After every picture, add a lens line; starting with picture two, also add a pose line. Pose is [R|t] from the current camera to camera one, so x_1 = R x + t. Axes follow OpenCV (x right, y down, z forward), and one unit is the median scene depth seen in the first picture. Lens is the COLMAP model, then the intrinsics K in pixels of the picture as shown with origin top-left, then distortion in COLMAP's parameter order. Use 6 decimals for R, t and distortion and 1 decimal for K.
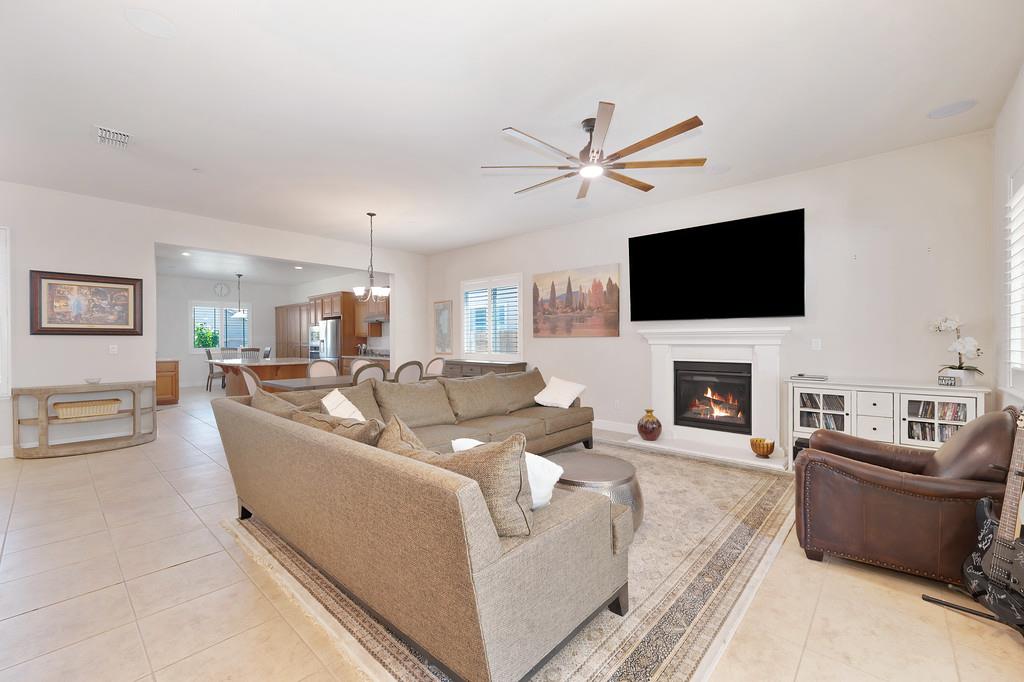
lens RADIAL K [[417.7, 0, 511.8], [0, 417.7, 340.2], [0, 0, 1]] dist [-0.002780, -0.000235]
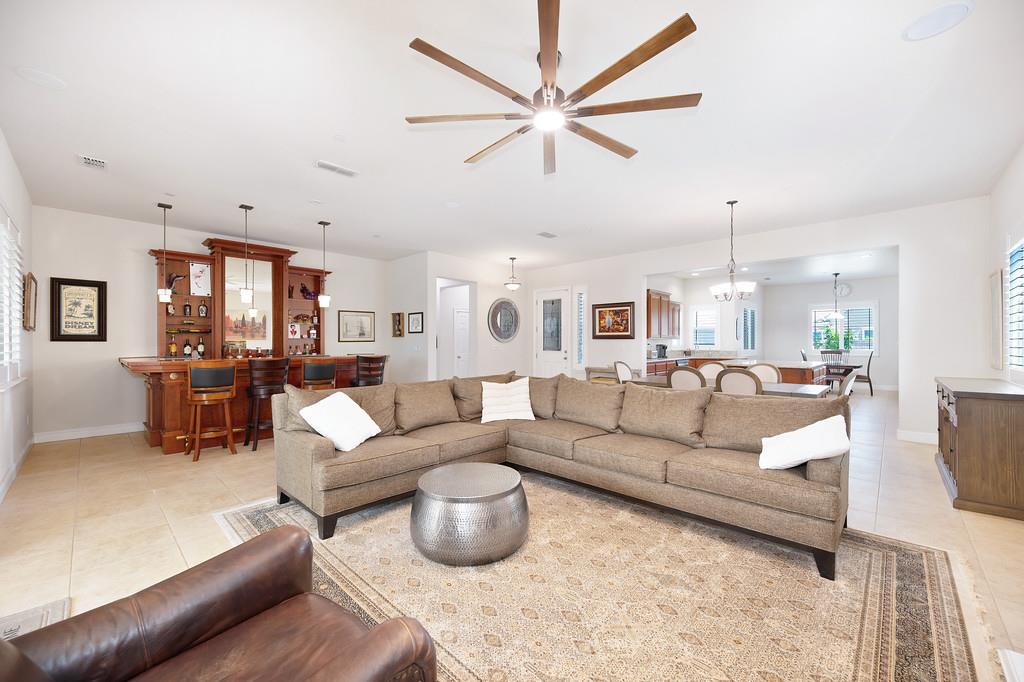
lens RADIAL K [[403.6, 0, 514.0], [0, 403.6, 343.6], [0, 0, 1]] dist [-0.006825, 0.000150]
pose [[-0.025485, 0.003230, -0.999670, 0.319620], [-0.001197, 0.999994, 0.003262, 0.001271], [0.999674, 0.001279, -0.025481, 0.323390]]
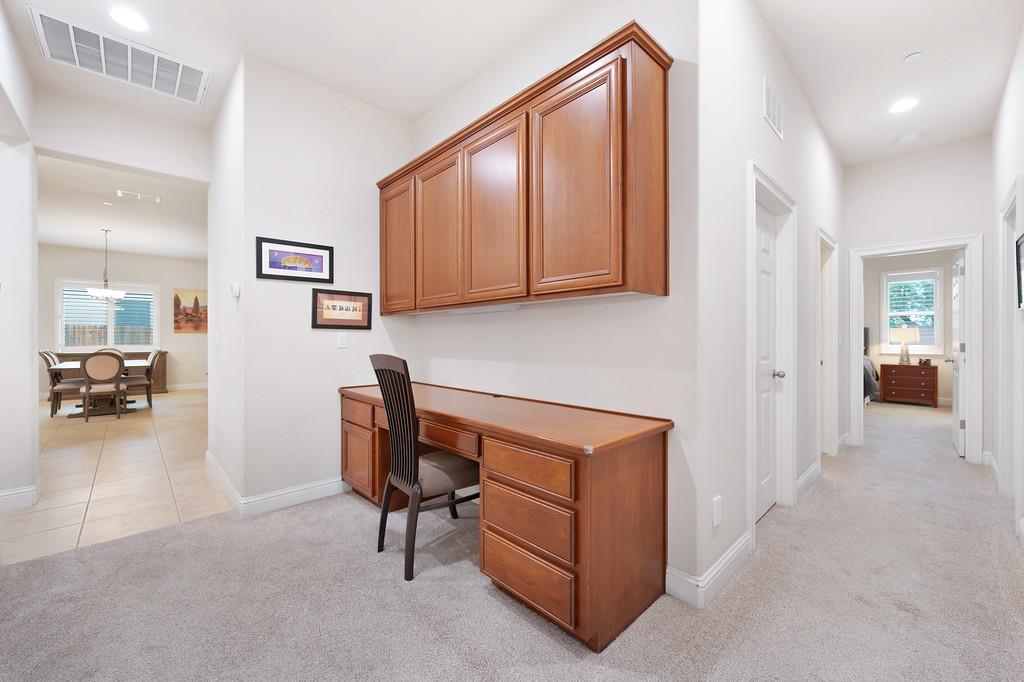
lens RADIAL K [[403.6, 0, 512.0], [0, 403.6, 337.3], [0, 0, 1]] dist [-0.006825, 0.000150]
pose [[0.079380, -0.003618, 0.996838, -0.826287], [0.007880, 0.999964, 0.003002, 0.009650], [-0.996813, 0.007617, 0.079406, -0.175807]]
